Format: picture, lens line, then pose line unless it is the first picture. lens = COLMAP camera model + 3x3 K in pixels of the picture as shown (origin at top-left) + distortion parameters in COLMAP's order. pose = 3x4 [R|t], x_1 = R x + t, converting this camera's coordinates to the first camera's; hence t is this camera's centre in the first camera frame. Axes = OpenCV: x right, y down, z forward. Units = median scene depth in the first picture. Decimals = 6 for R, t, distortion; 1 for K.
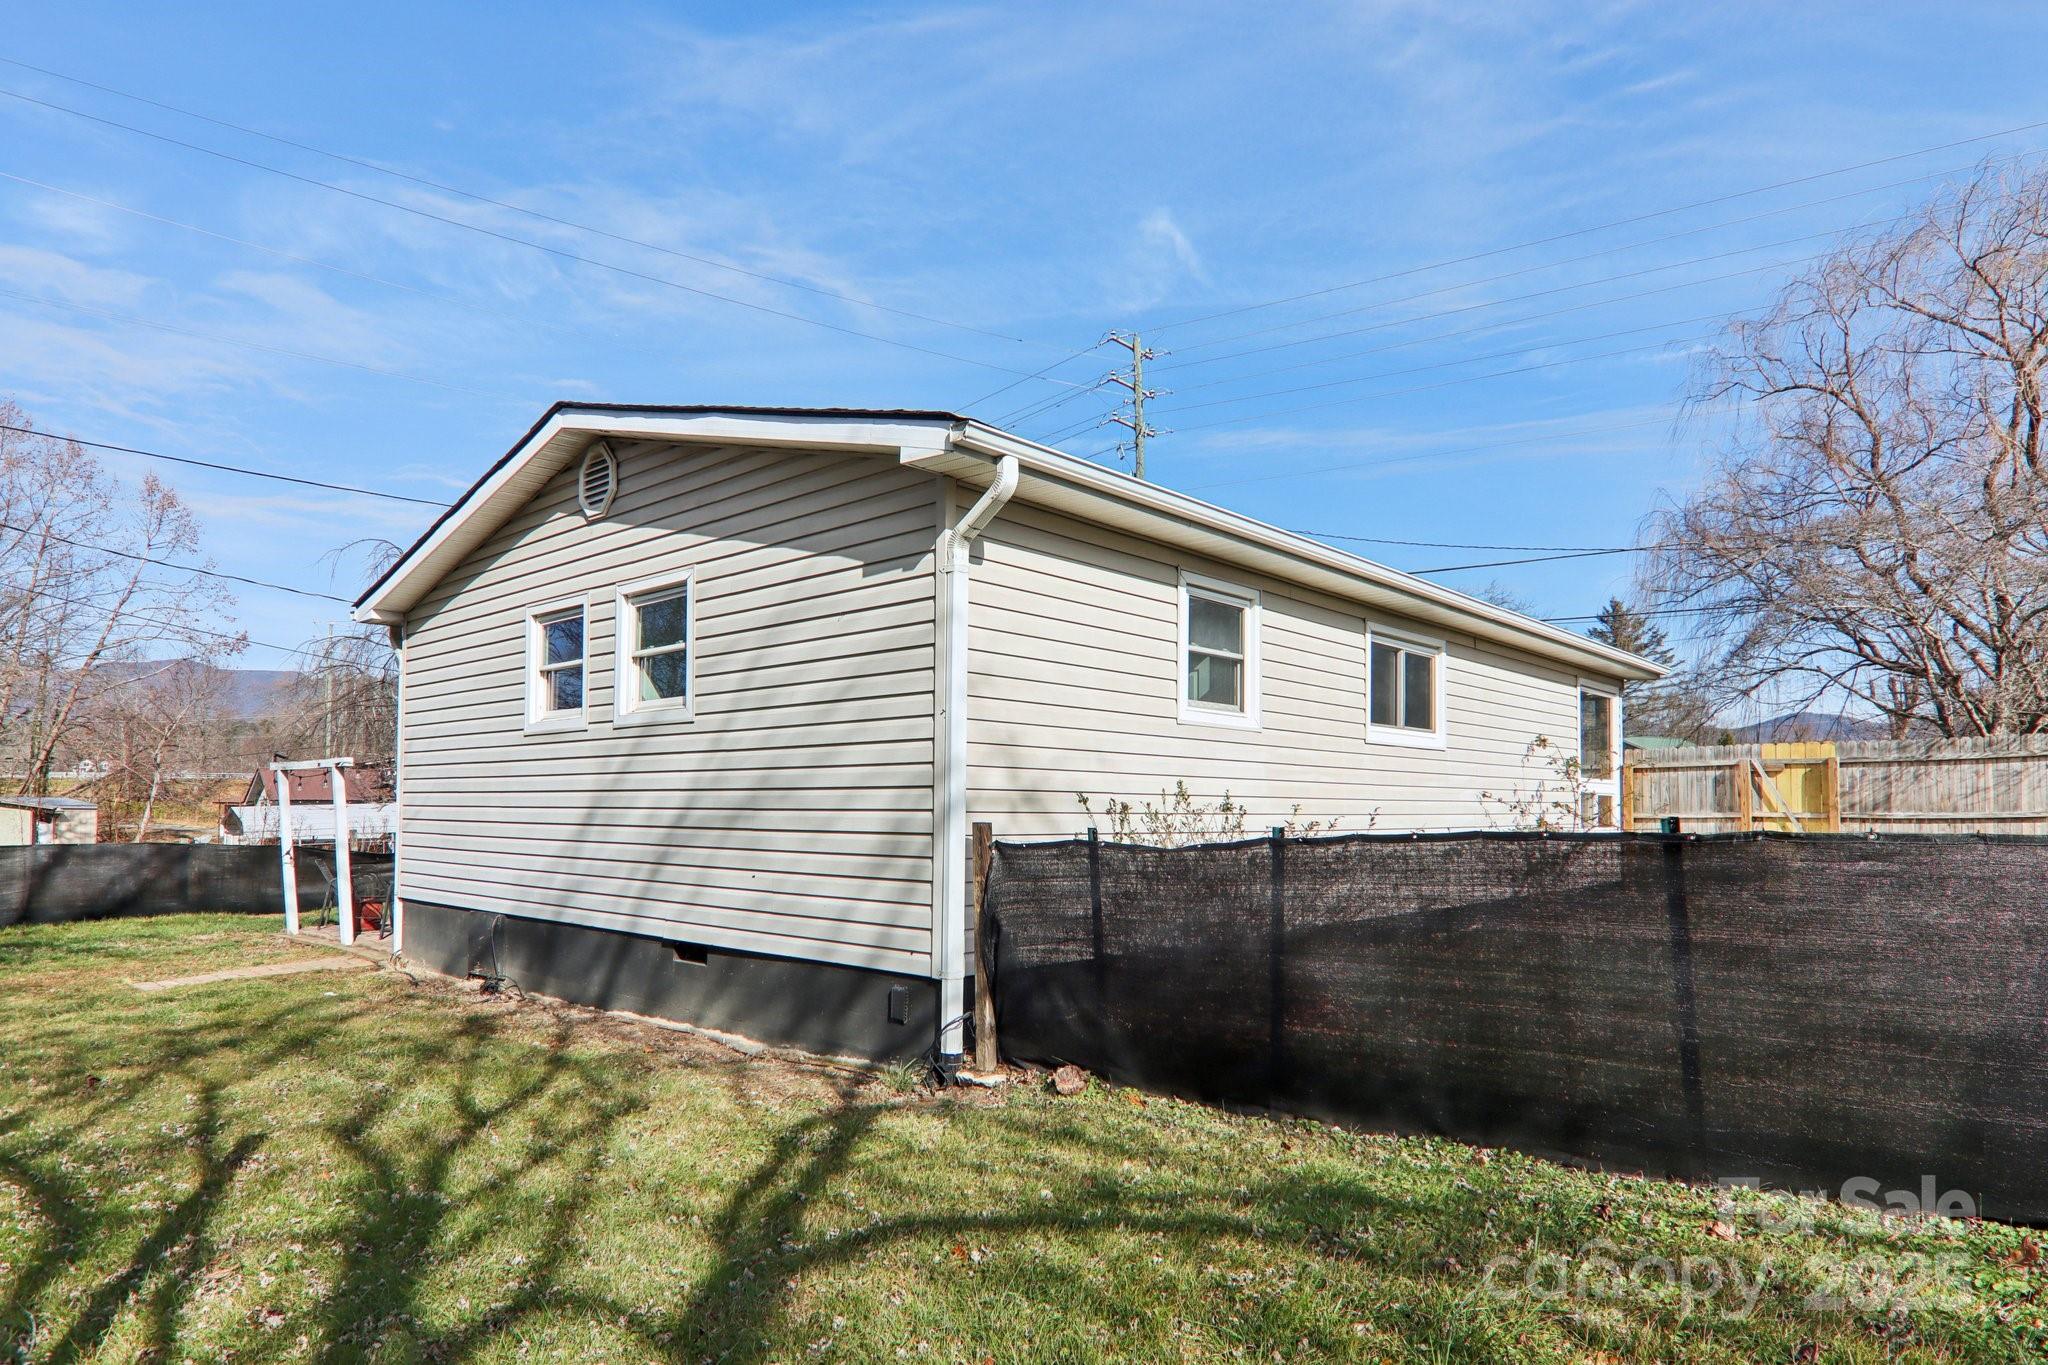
lens RADIAL K [[1174.1, 0, 1026.2], [0, 1174.1, 666.0], [0, 0, 1]] dist [0.022827, -0.017972]
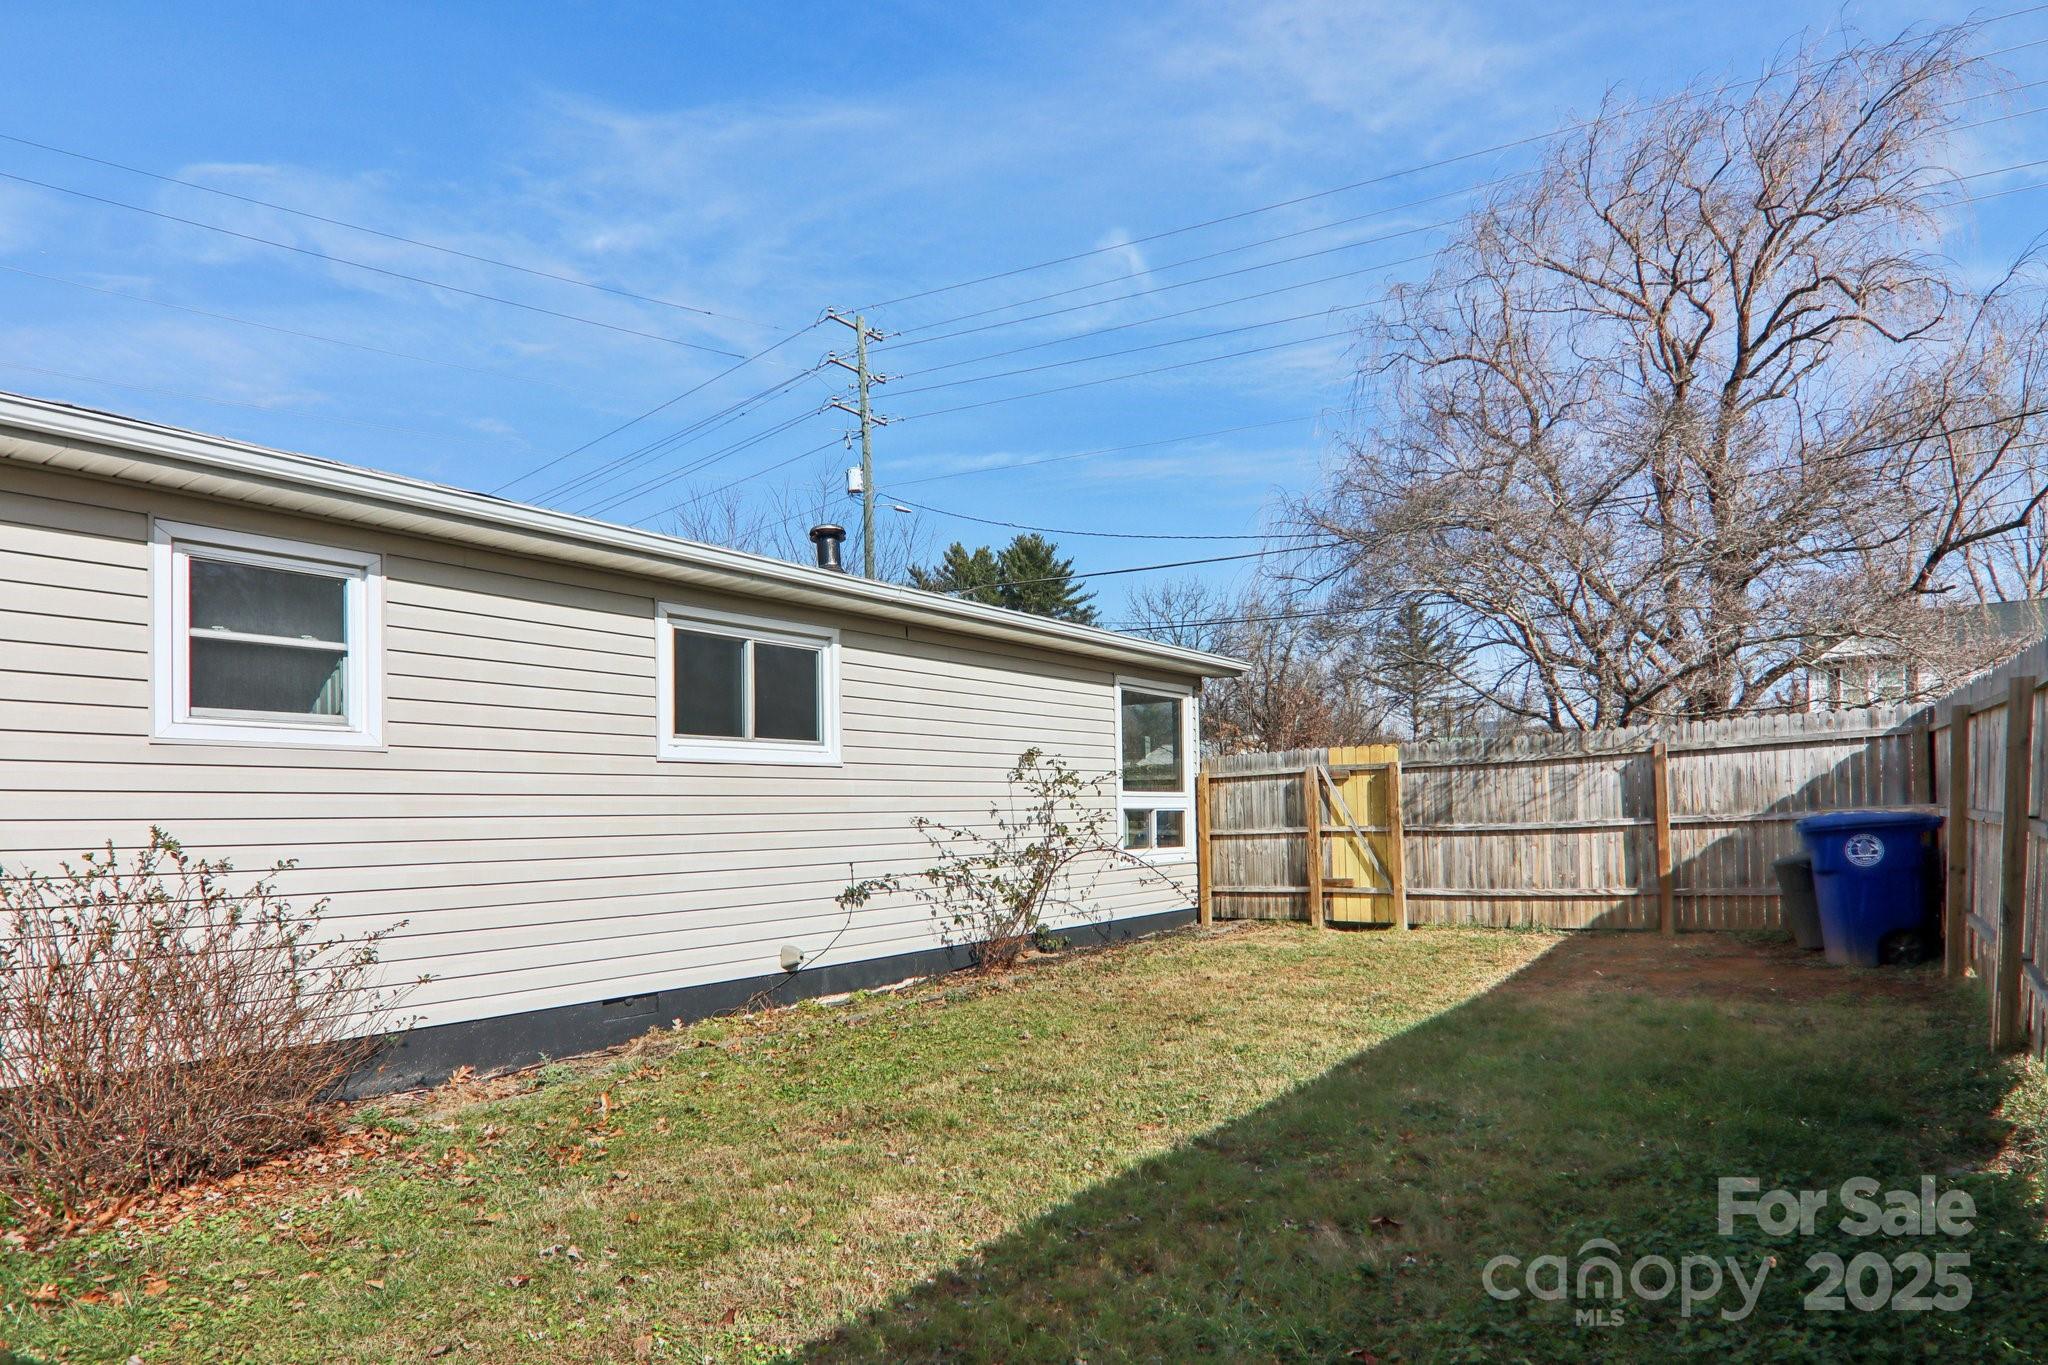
lens RADIAL K [[1191.7, 0, 1017.3], [0, 1191.7, 681.0], [0, 0, 1]] dist [0.021731, -0.020900]
pose [[0.996016, -0.014507, 0.087984, 0.340437], [0.014191, 0.999890, 0.004220, 0.010316], [-0.088036, -0.002955, 0.996113, 0.153008]]
